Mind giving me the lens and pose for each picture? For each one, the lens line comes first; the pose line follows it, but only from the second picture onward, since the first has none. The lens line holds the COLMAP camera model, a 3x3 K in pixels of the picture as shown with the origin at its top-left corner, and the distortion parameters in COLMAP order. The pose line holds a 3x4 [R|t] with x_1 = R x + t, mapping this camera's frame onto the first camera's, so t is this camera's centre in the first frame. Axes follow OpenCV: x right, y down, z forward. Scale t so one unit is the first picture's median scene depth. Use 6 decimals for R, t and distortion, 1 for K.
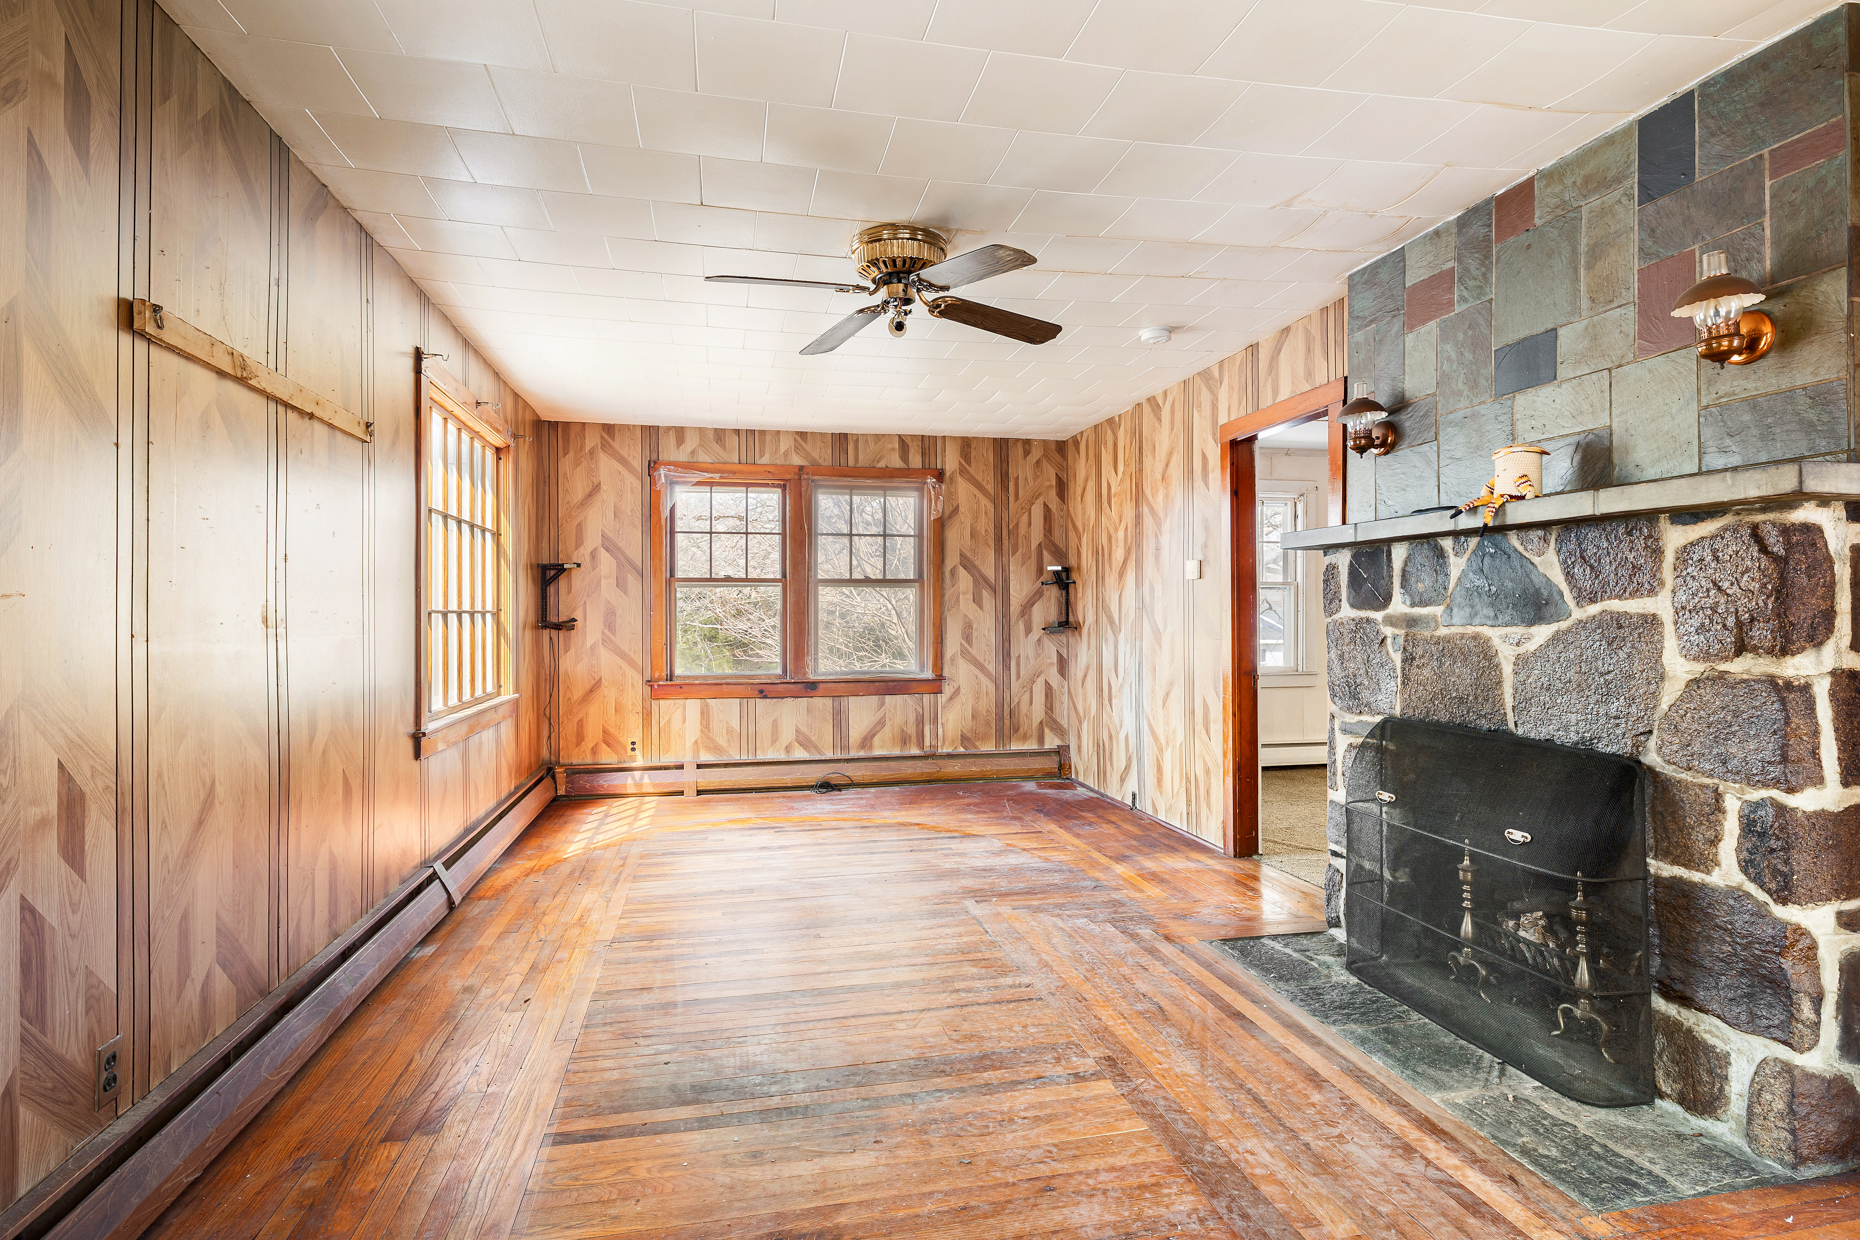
lens RADIAL K [[959.6, 0, 949.8], [0, 959.6, 616.5], [0, 0, 1]] dist [-0.006993, -0.000754]
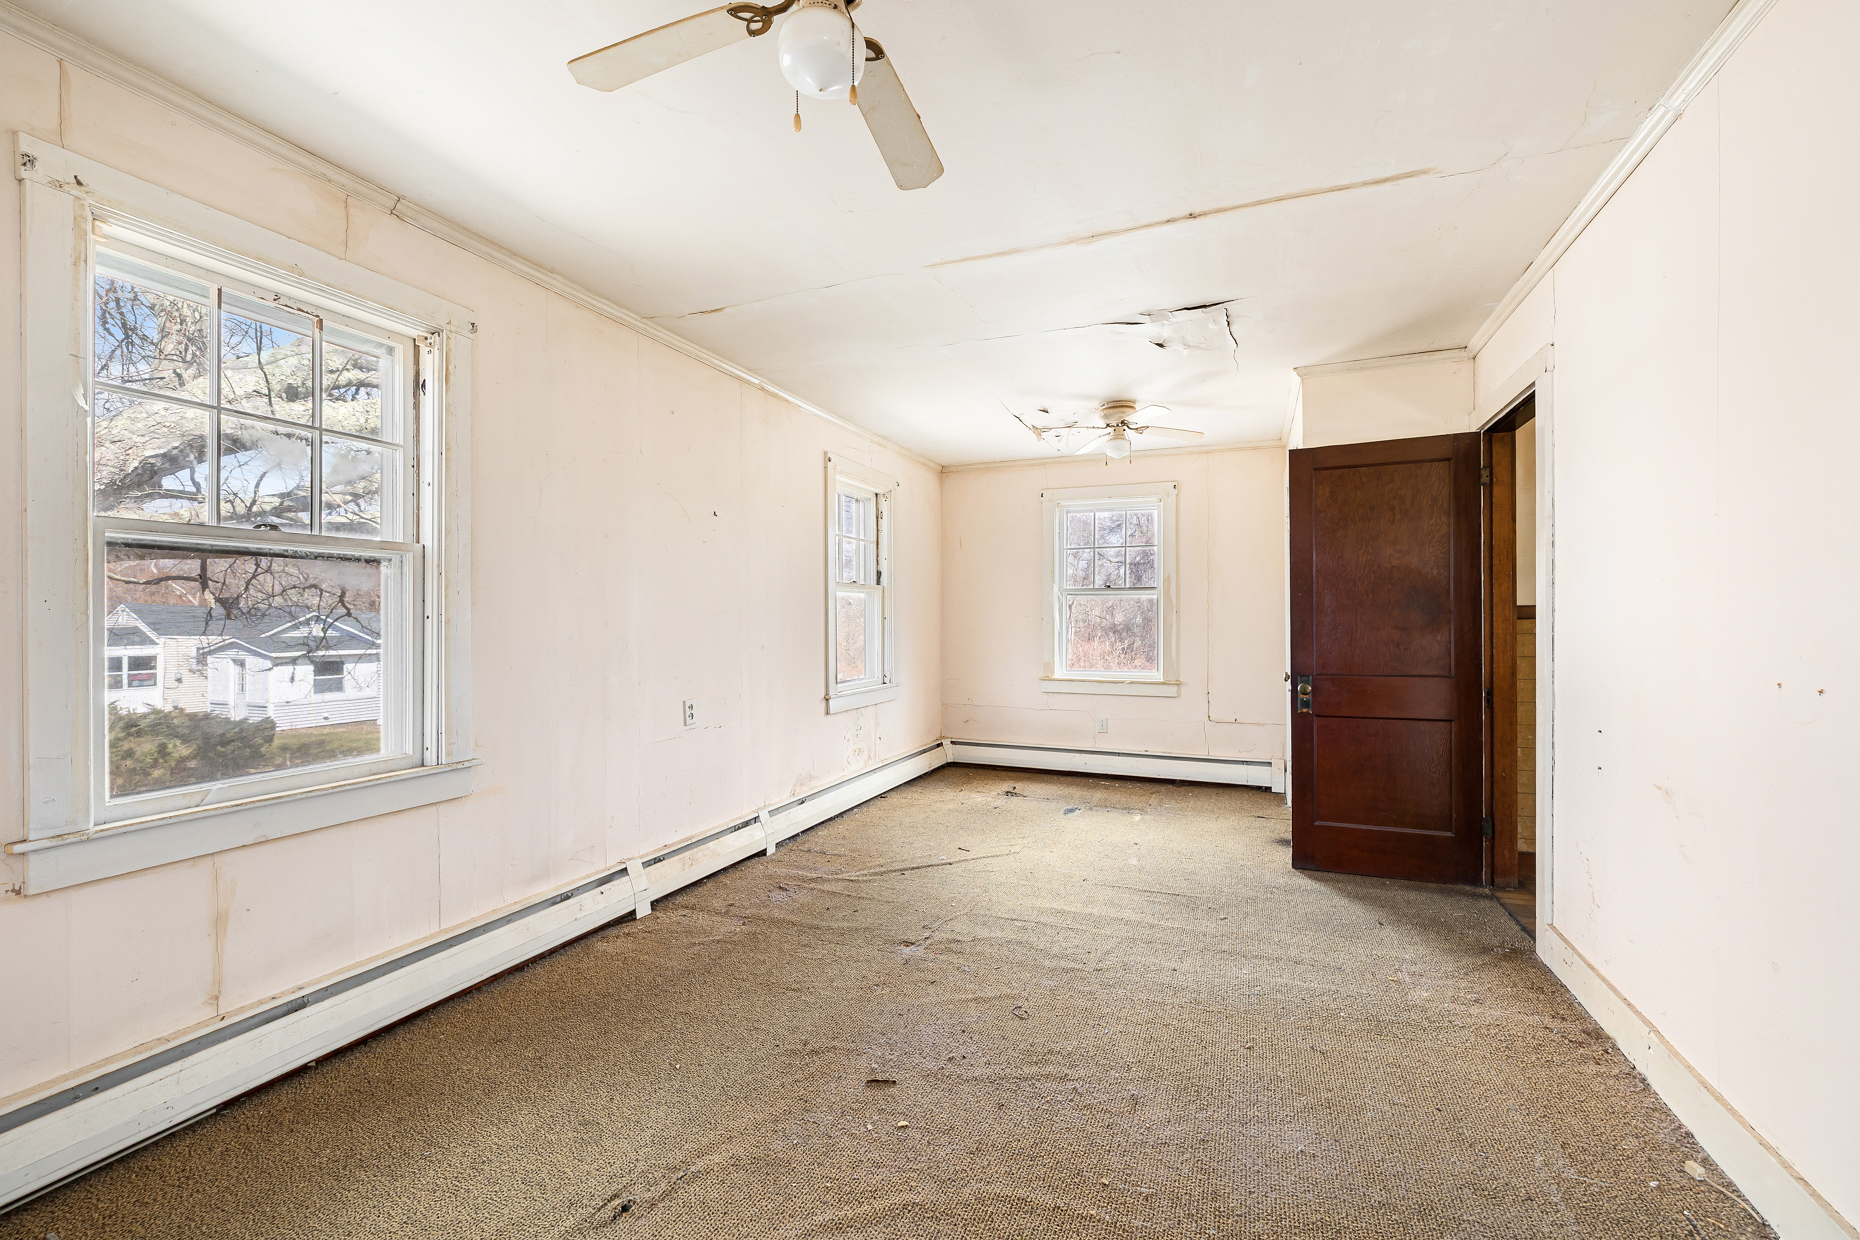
lens RADIAL K [[788.8, 0, 922.8], [0, 788.8, 615.5], [0, 0, 1]] dist [-0.002388, 0.000045]
pose [[0.581904, 0.005623, 0.813238, 0.495208], [0.003026, 0.999954, -0.009079, -0.007628], [-0.813252, 0.007744, 0.581860, 1.460316]]
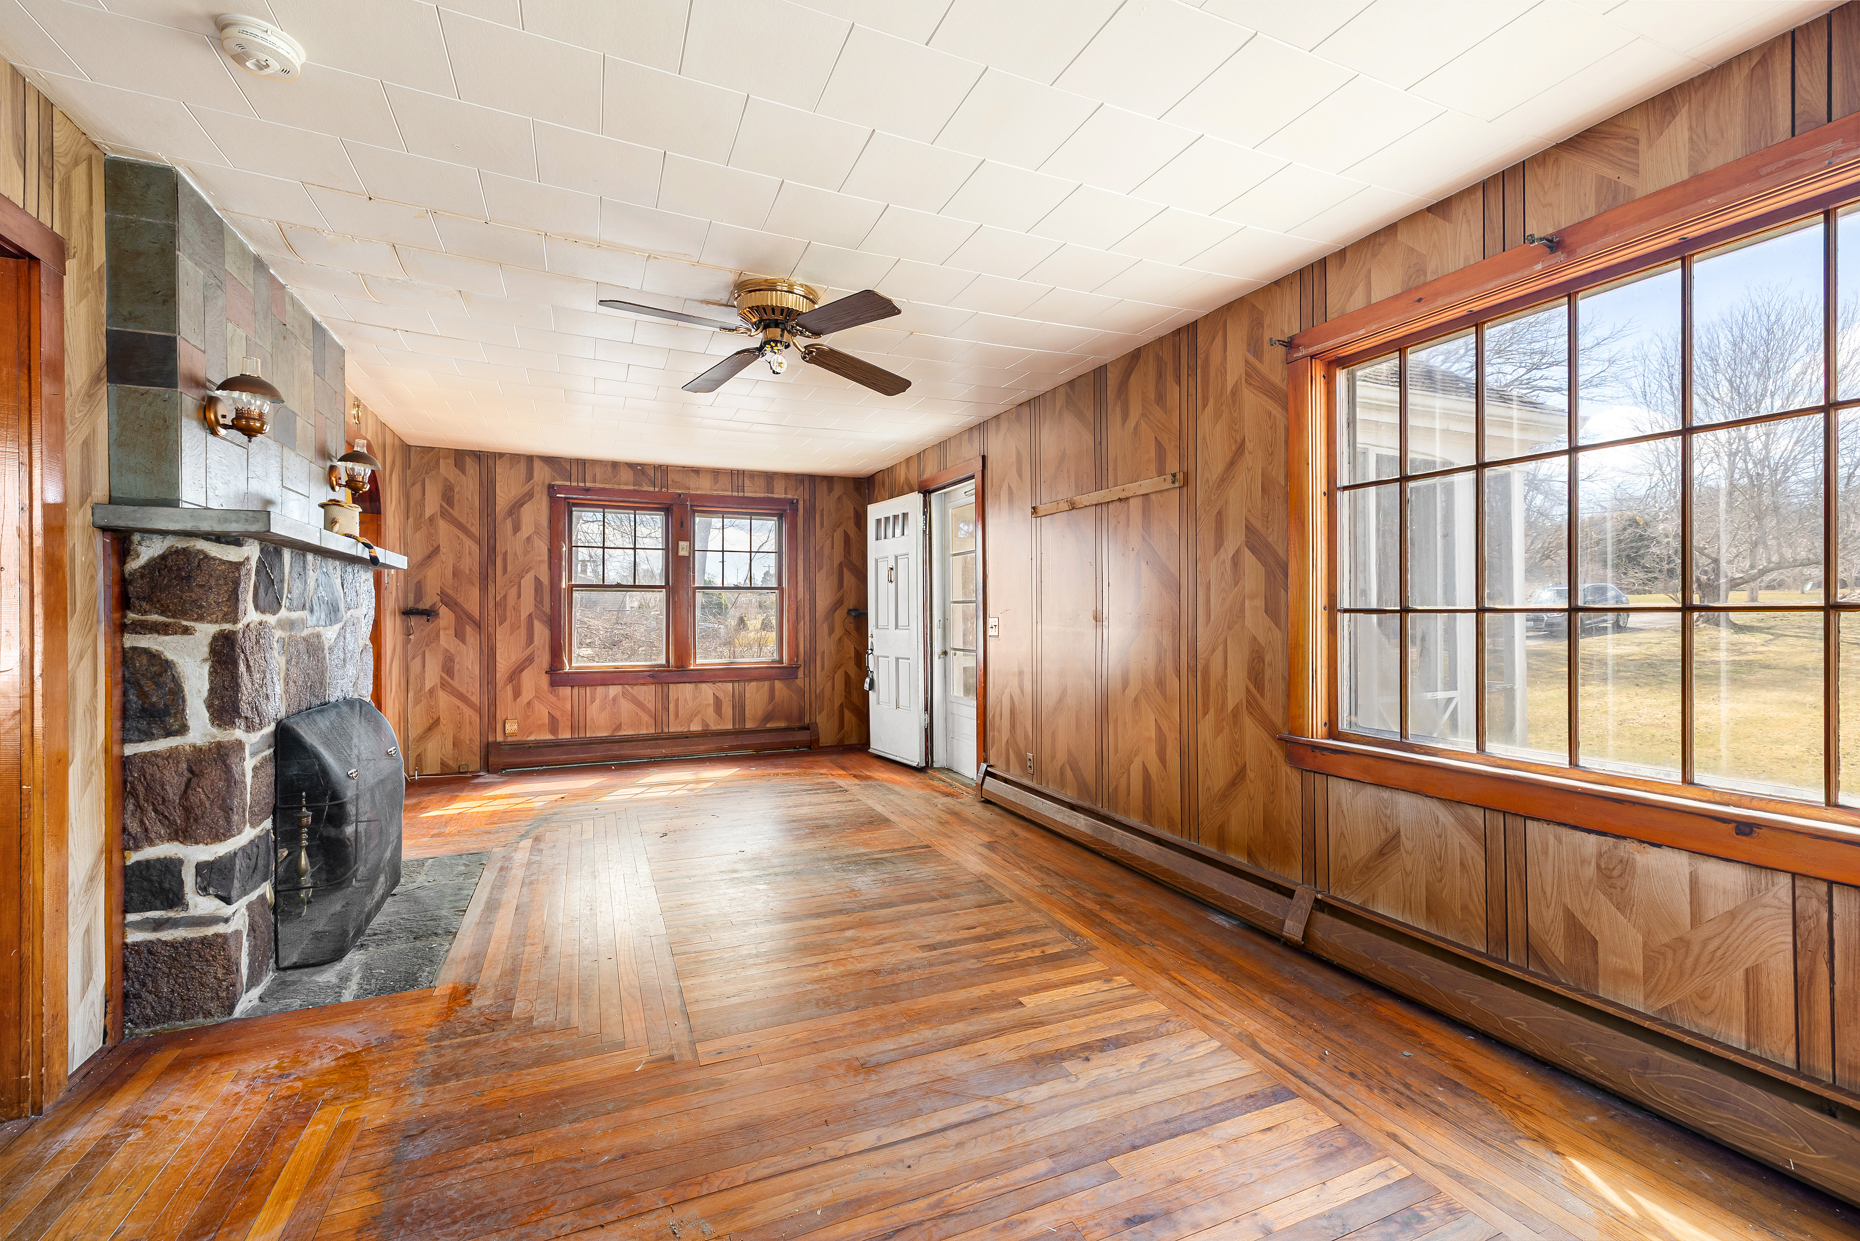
lens RADIAL K [[788.8, 0, 929.7], [0, 788.8, 614.3], [0, 0, 1]] dist [-0.002388, 0.000045]
pose [[-0.984358, 0.003405, -0.176147, -0.062904], [0.002870, 0.999990, 0.003290, -0.006448], [0.176156, 0.002733, -0.984358, 1.889352]]
